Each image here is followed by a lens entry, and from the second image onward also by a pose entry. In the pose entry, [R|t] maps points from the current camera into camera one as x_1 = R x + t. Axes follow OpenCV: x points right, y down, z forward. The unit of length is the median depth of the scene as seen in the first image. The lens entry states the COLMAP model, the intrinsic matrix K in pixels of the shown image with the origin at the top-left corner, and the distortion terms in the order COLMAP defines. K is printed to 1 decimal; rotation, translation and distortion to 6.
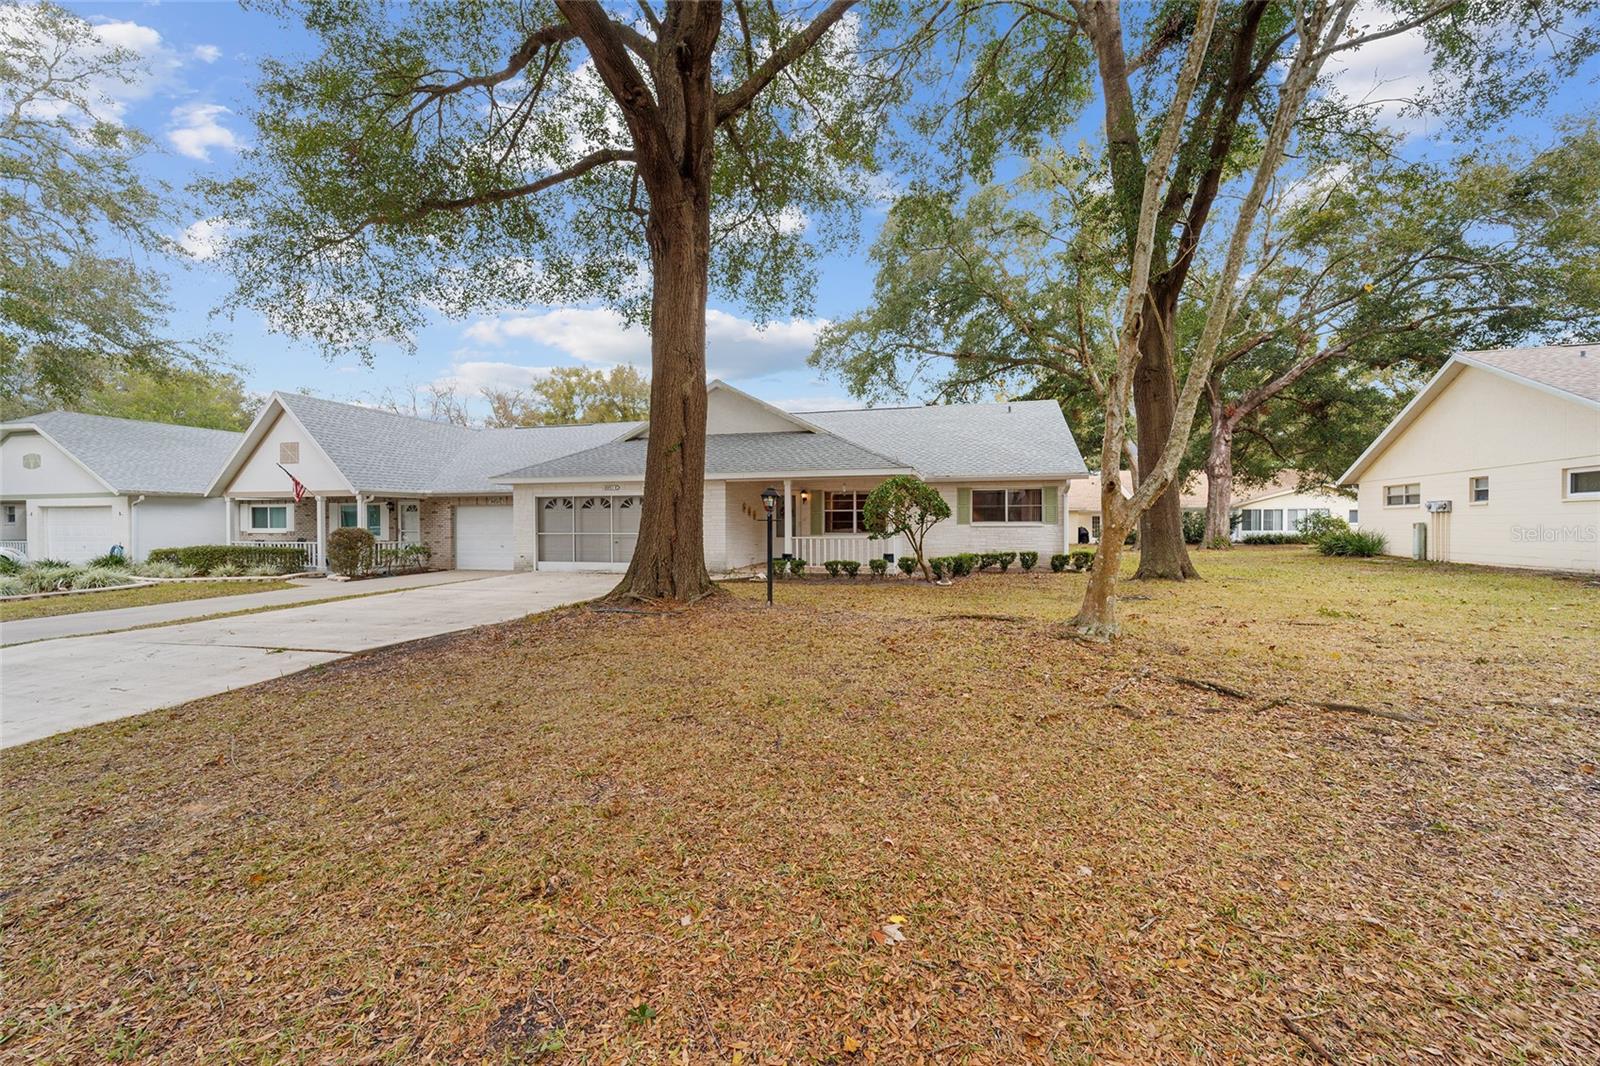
lens RADIAL K [[634.7, 0, 797.4], [0, 634.7, 530.2], [0, 0, 1]] dist [-0.000078, 0.000553]
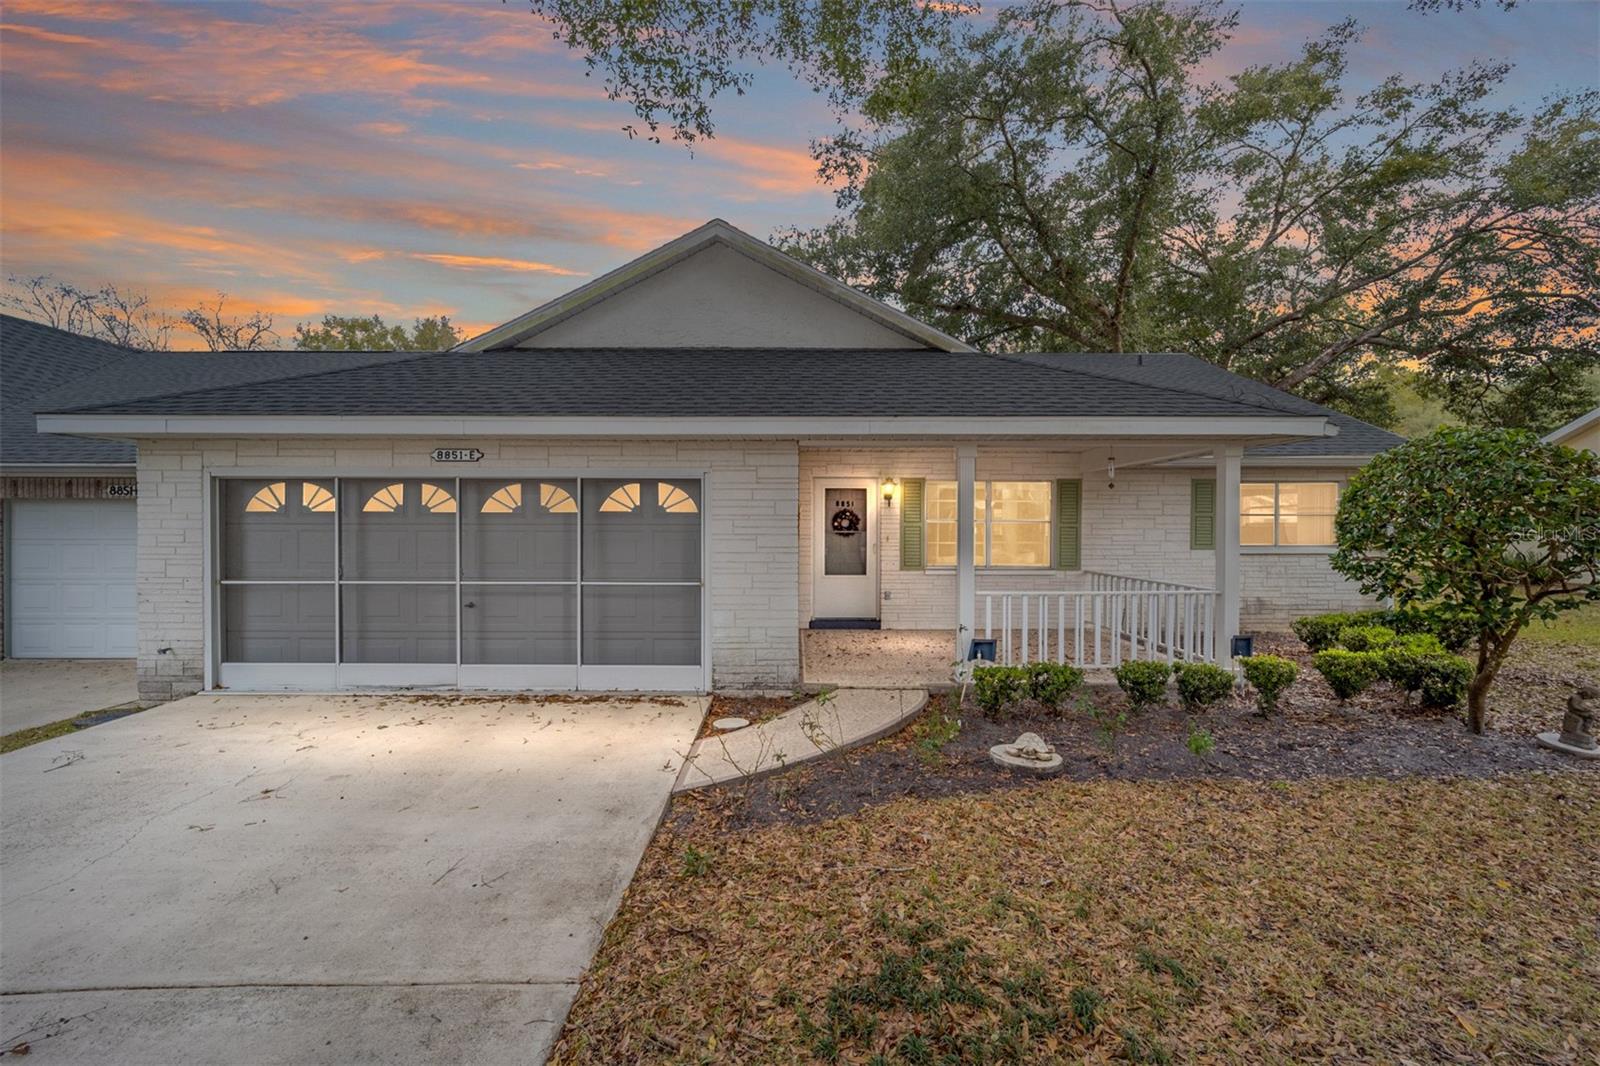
lens RADIAL K [[634.7, 0, 794.2], [0, 634.7, 528.0], [0, 0, 1]] dist [-0.000078, 0.000553]
pose [[0.966217, 0.003843, 0.257702, -0.183151], [-0.002029, 0.999971, -0.007302, -0.021374], [-0.257722, 0.006532, 0.966197, 0.548026]]
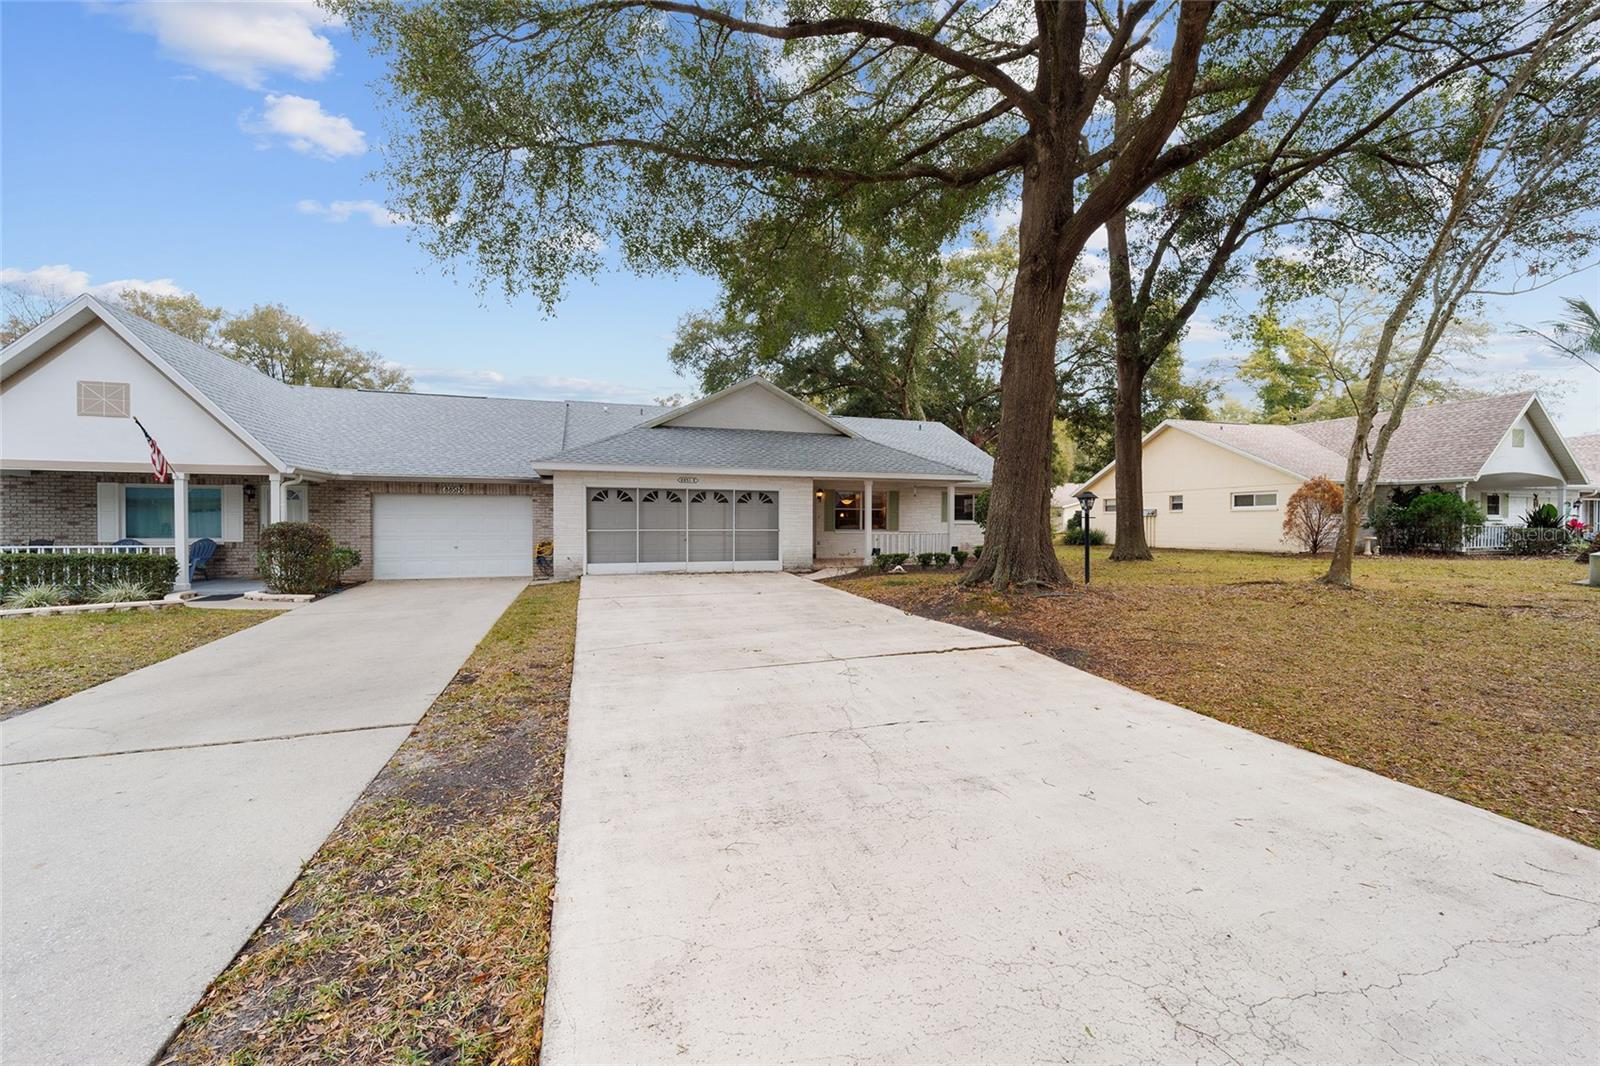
lens RADIAL K [[634.7, 0, 795.8], [0, 634.7, 532.1], [0, 0, 1]] dist [-0.000078, 0.000553]
pose [[0.836608, -0.003287, 0.547792, -0.601404], [0.000295, 0.999985, 0.005550, 0.002558], [-0.547801, -0.004481, 0.836596, 0.135035]]
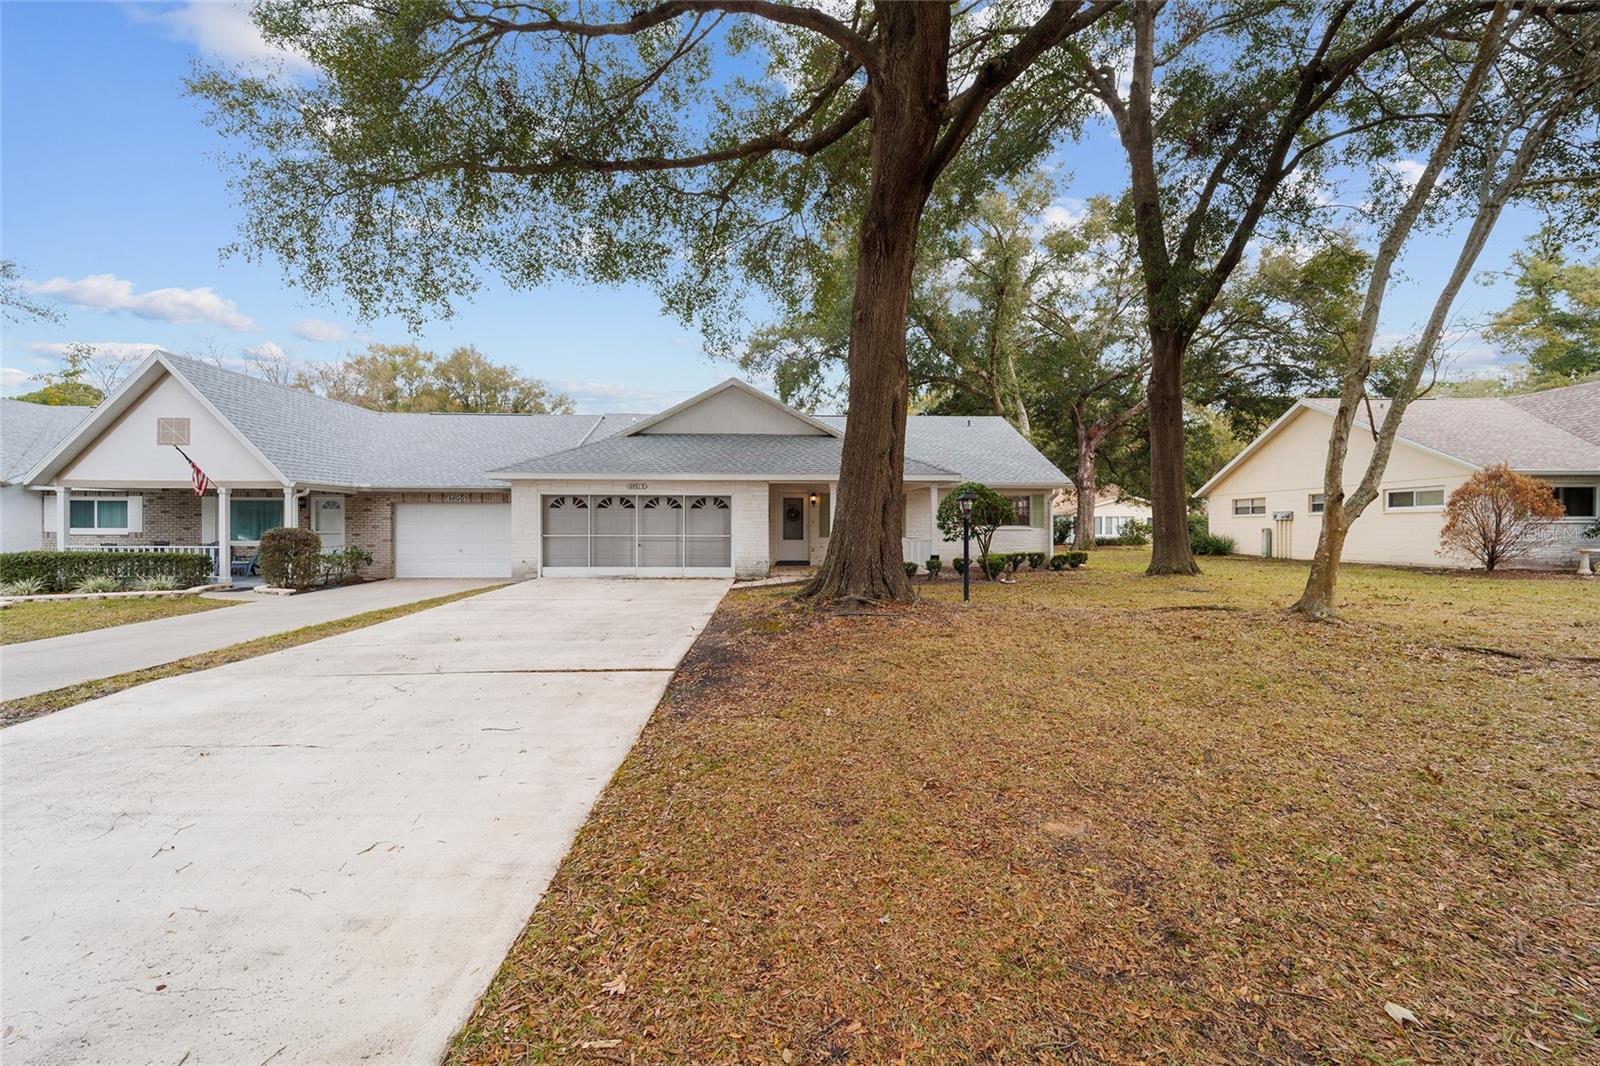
lens RADIAL K [[634.7, 0, 795.2], [0, 634.7, 530.7], [0, 0, 1]] dist [-0.000078, 0.000553]
pose [[0.957761, 0.003730, 0.287541, -0.306351], [-0.002509, 0.999986, -0.004617, 0.001435], [-0.287554, 0.003700, 0.957757, 0.041470]]
